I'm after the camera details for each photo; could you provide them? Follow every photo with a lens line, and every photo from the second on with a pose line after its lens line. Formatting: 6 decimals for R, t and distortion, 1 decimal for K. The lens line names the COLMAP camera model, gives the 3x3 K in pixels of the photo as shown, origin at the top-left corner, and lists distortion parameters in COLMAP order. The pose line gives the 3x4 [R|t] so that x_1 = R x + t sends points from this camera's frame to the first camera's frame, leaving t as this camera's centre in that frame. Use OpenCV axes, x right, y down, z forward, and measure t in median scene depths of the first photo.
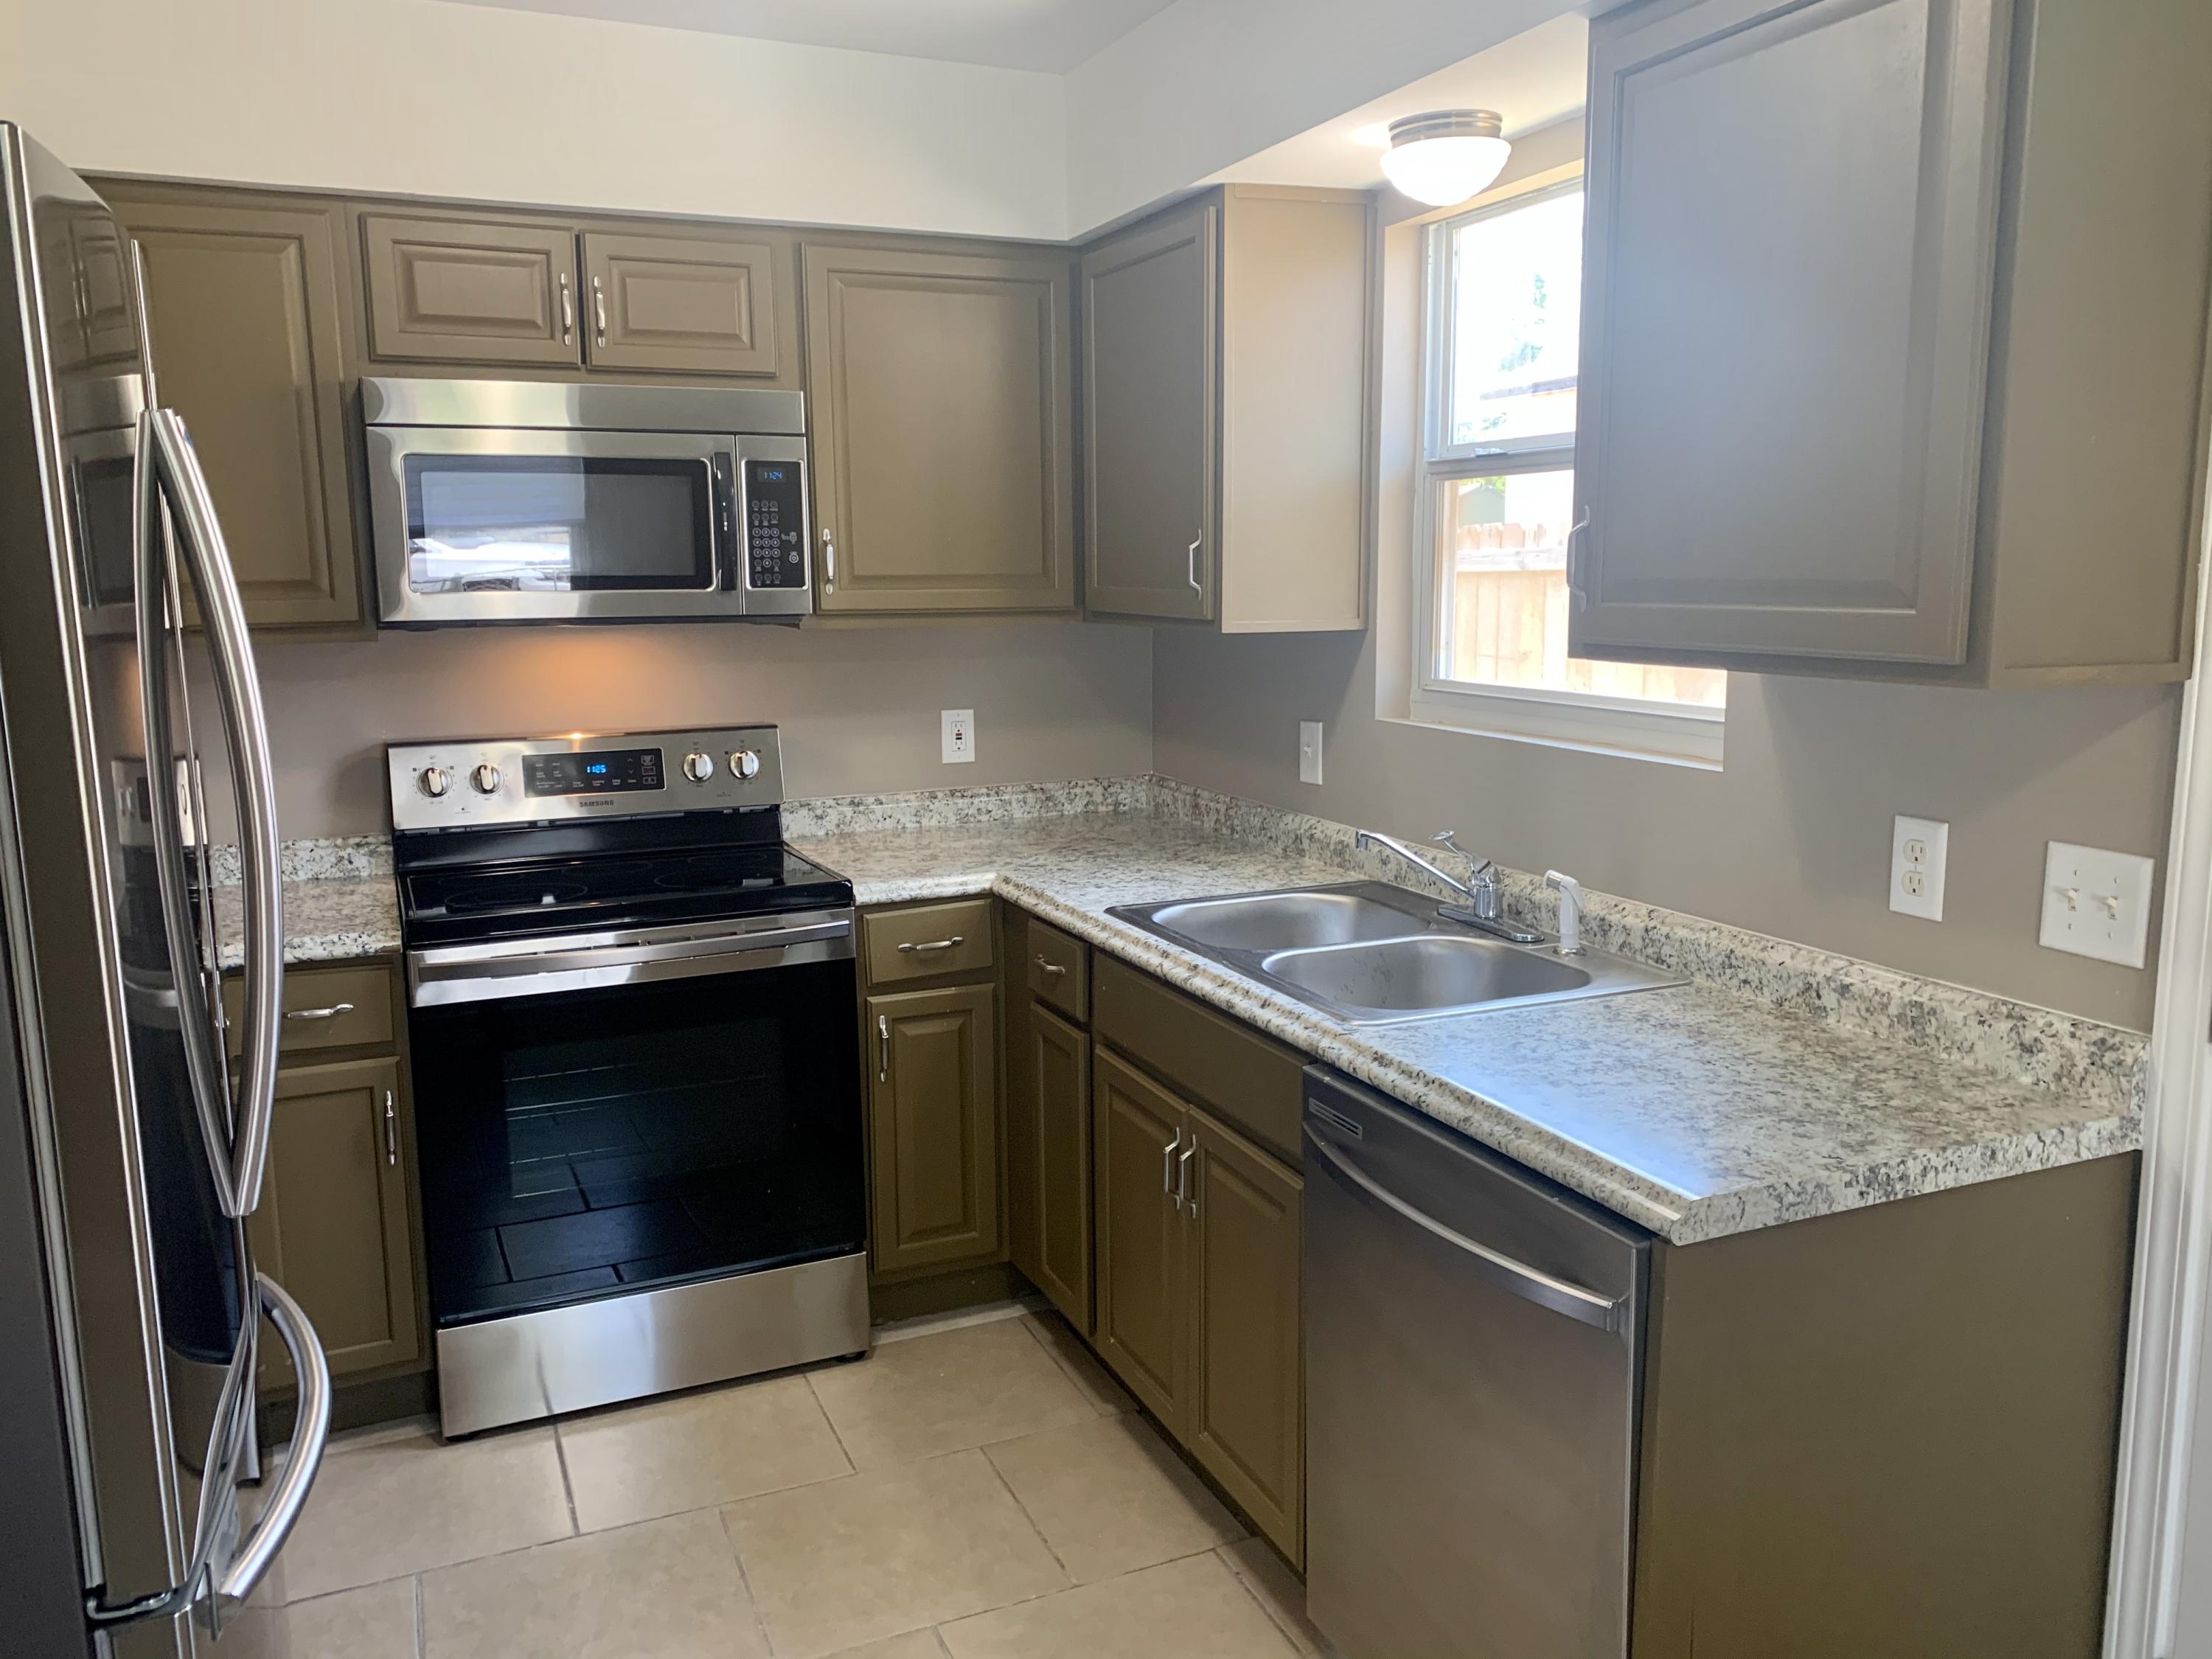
lens RADIAL K [[1668.8, 0, 1106.0], [0, 1668.8, 829.5], [0, 0, 1]] dist [0.060811, -0.086728]
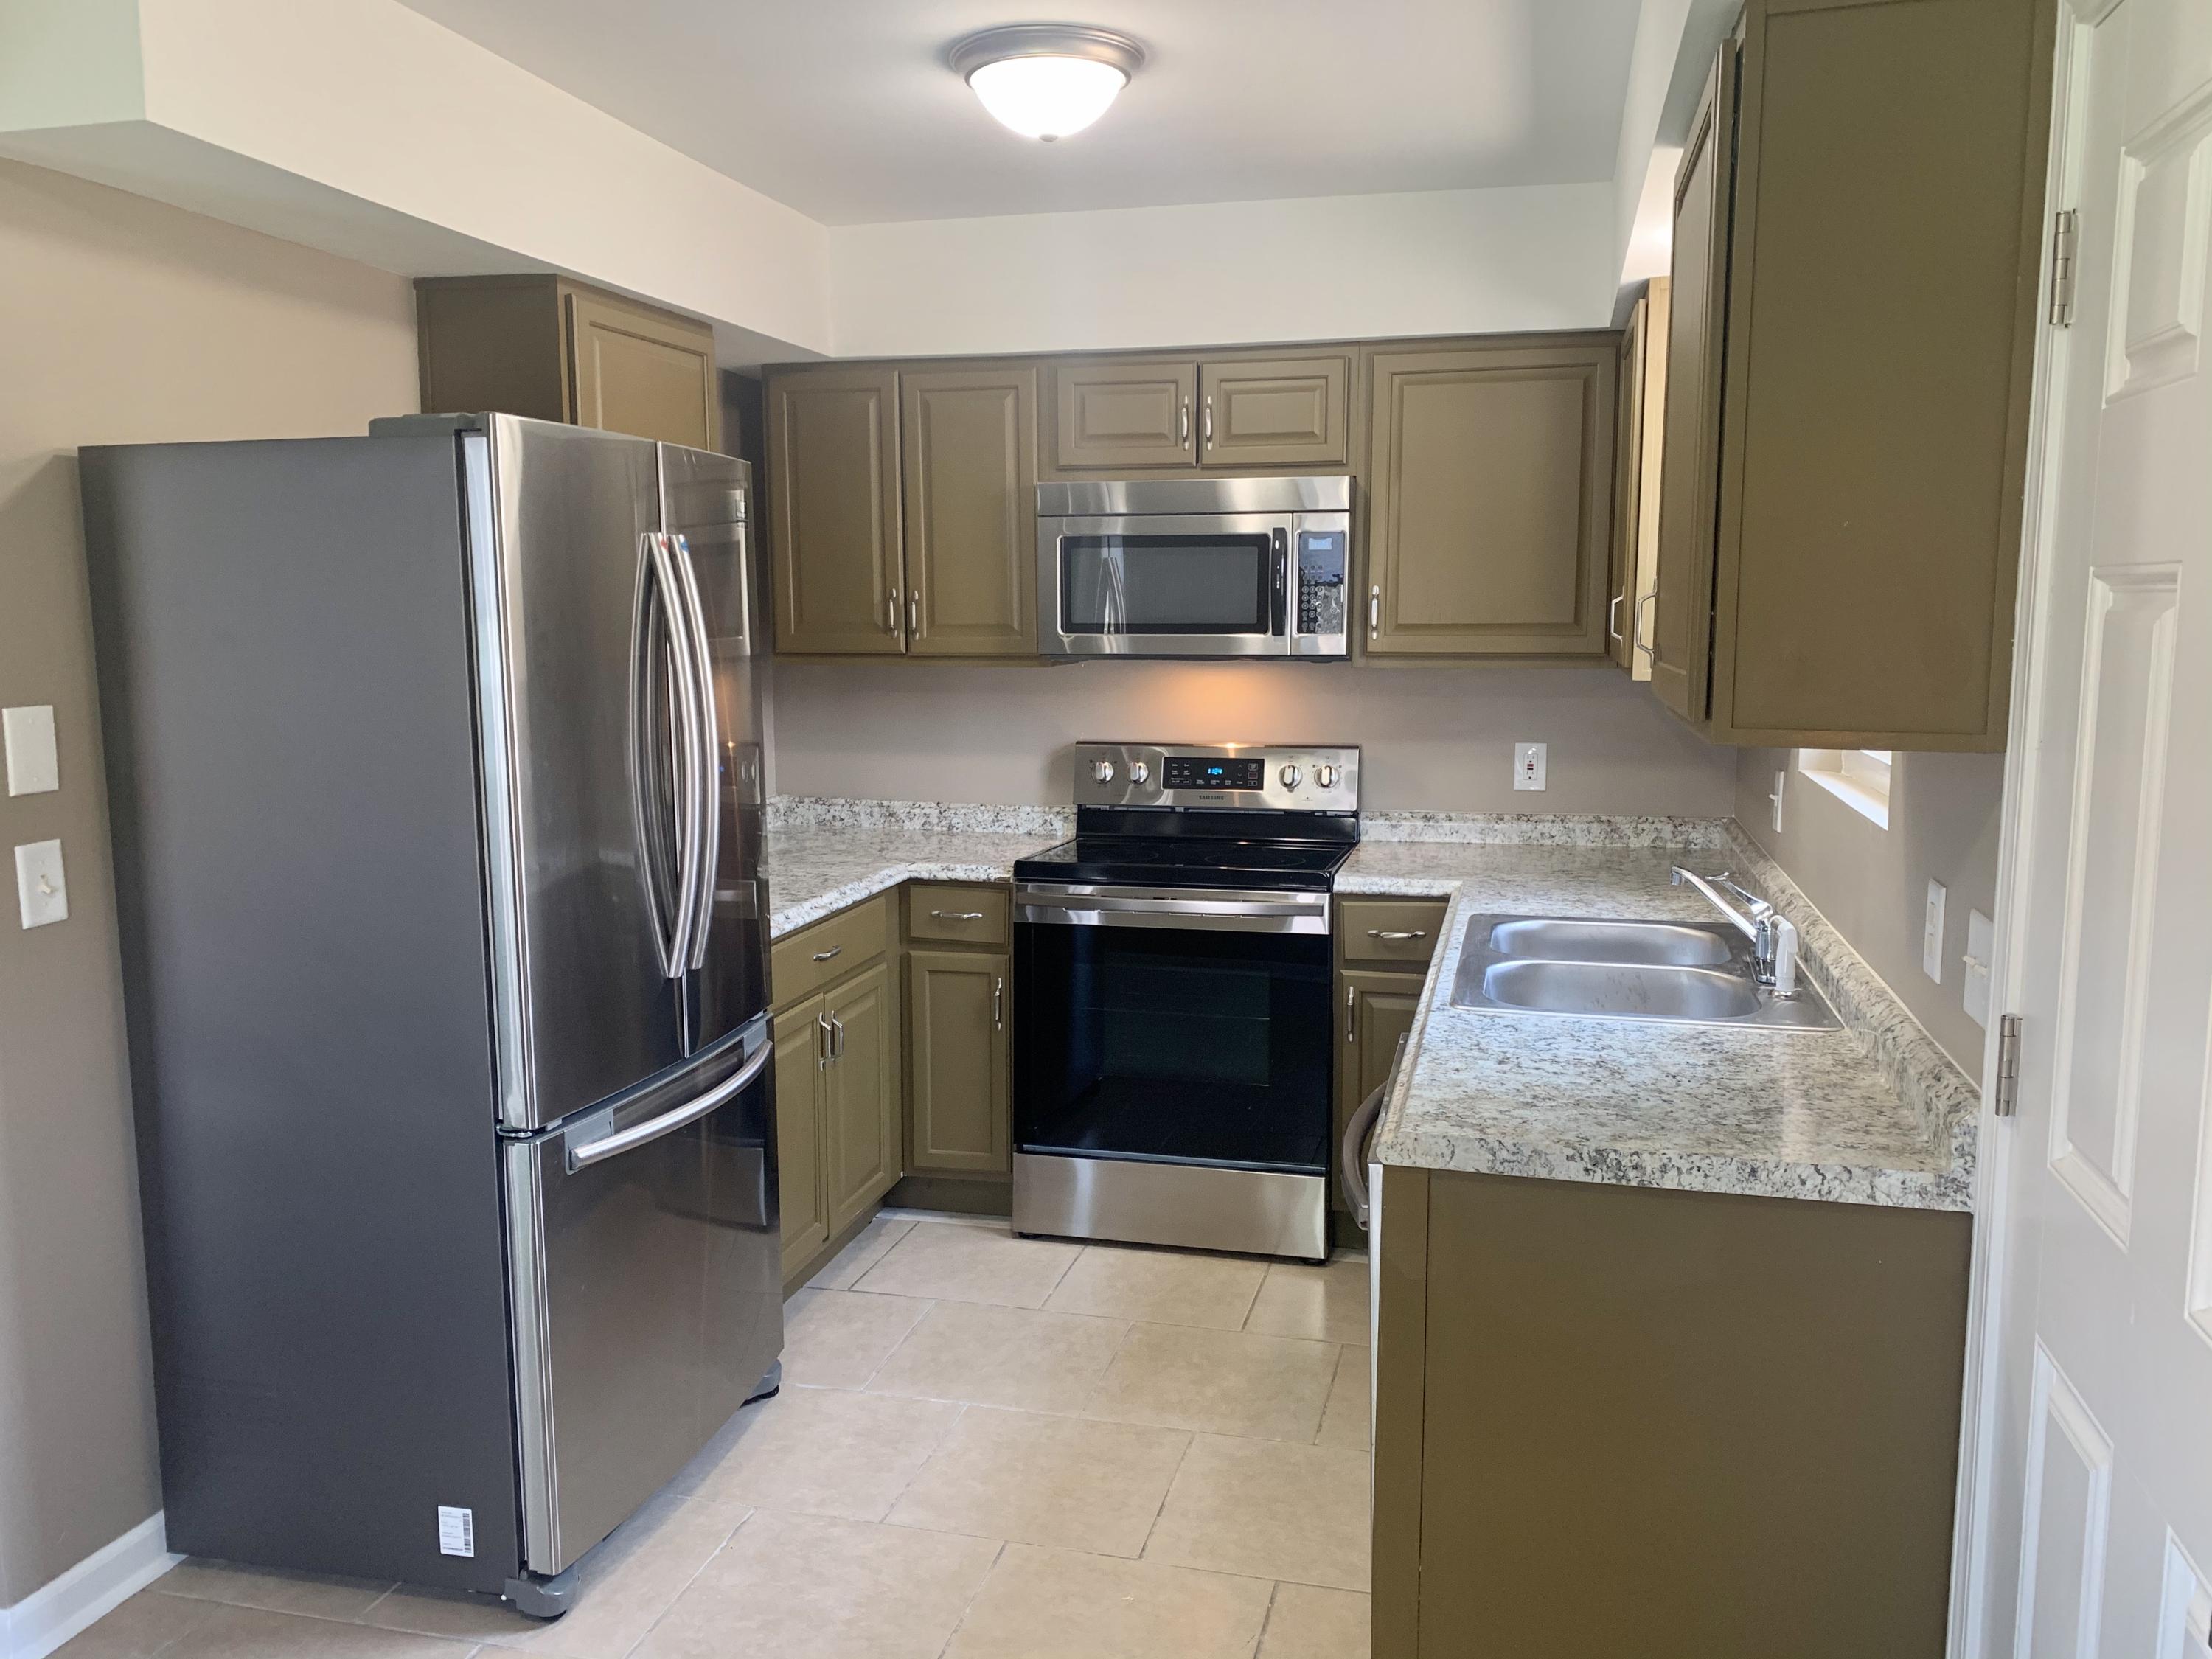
lens RADIAL K [[1670.8, 0, 1143.1], [0, 1670.8, 831.5], [0, 0, 1]] dist [0.112393, -0.303273]
pose [[0.794960, 0.090357, -0.599895, 0.495831], [-0.104045, 0.994501, 0.011916, 0.000993], [0.597673, 0.052944, 0.799990, -0.070884]]
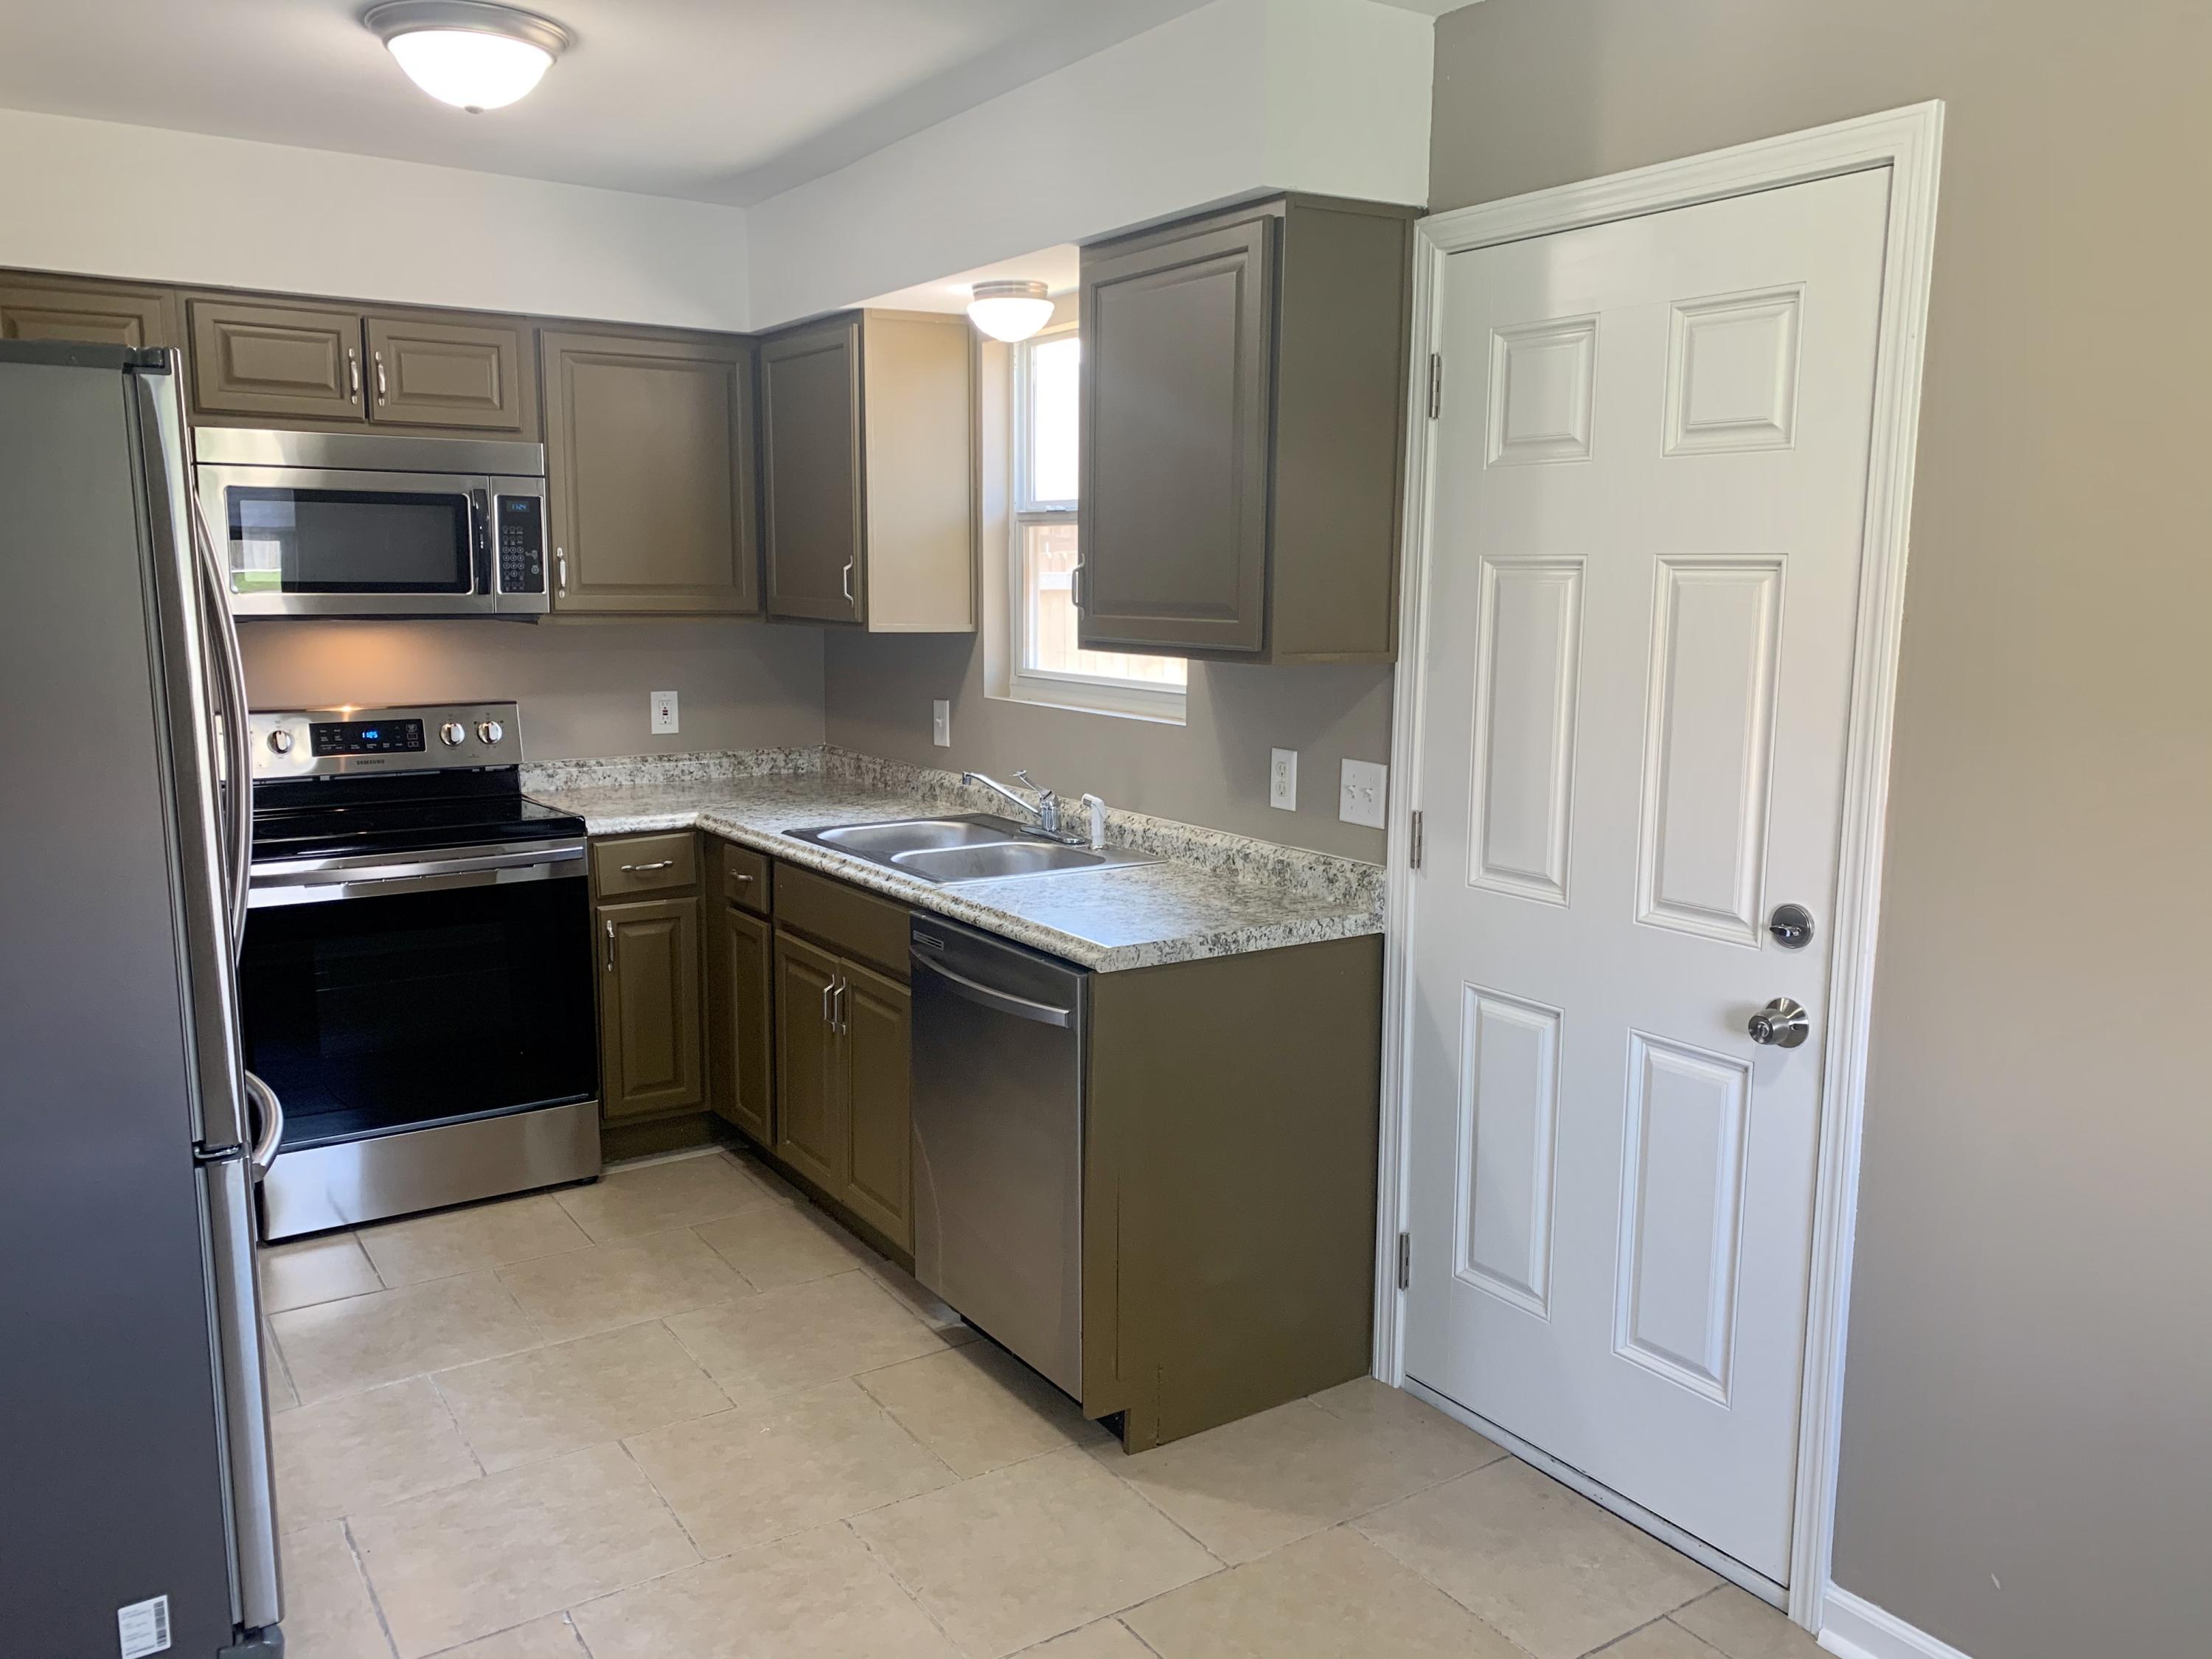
lens RADIAL K [[1698.1, 0, 1116.7], [0, 1698.1, 822.6], [0, 0, 1]] dist [0.094202, -0.167400]
pose [[0.983484, -0.008021, 0.180819, 0.016408], [0.010100, 0.999893, -0.010580, 0.056514], [-0.180715, 0.012232, 0.983460, -0.417620]]
